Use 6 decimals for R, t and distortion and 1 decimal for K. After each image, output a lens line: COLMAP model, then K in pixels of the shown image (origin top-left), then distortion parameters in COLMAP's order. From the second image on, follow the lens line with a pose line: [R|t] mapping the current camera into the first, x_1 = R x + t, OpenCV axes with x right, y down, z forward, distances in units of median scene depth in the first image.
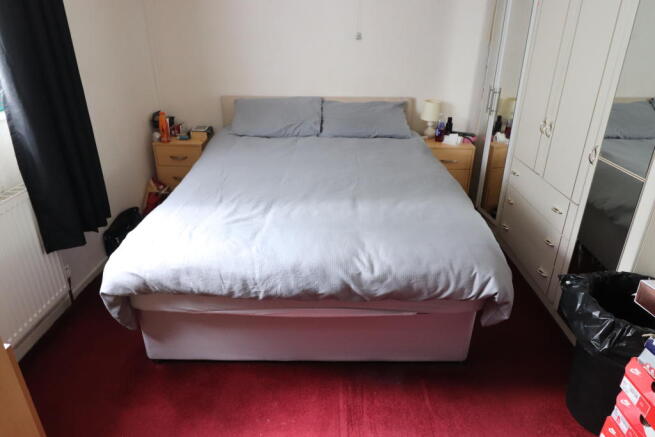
lens RADIAL K [[427.4, 0, 327.5], [0, 427.4, 218.5], [0, 0, 1]] dist [-0.005408, -0.001342]
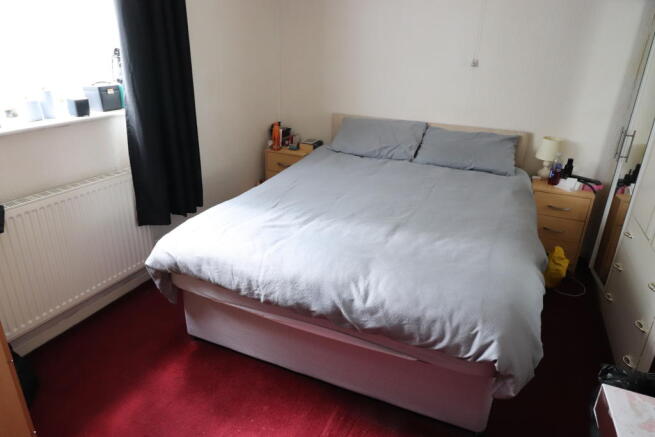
lens RADIAL K [[427.4, 0, 327.5], [0, 427.4, 218.5], [0, 0, 1]] dist [-0.005408, -0.001342]
pose [[0.917585, 0.169525, -0.359582, 0.281907], [-0.187311, 0.982187, -0.014929, -0.022579], [0.350646, 0.081053, 0.932994, 0.054273]]
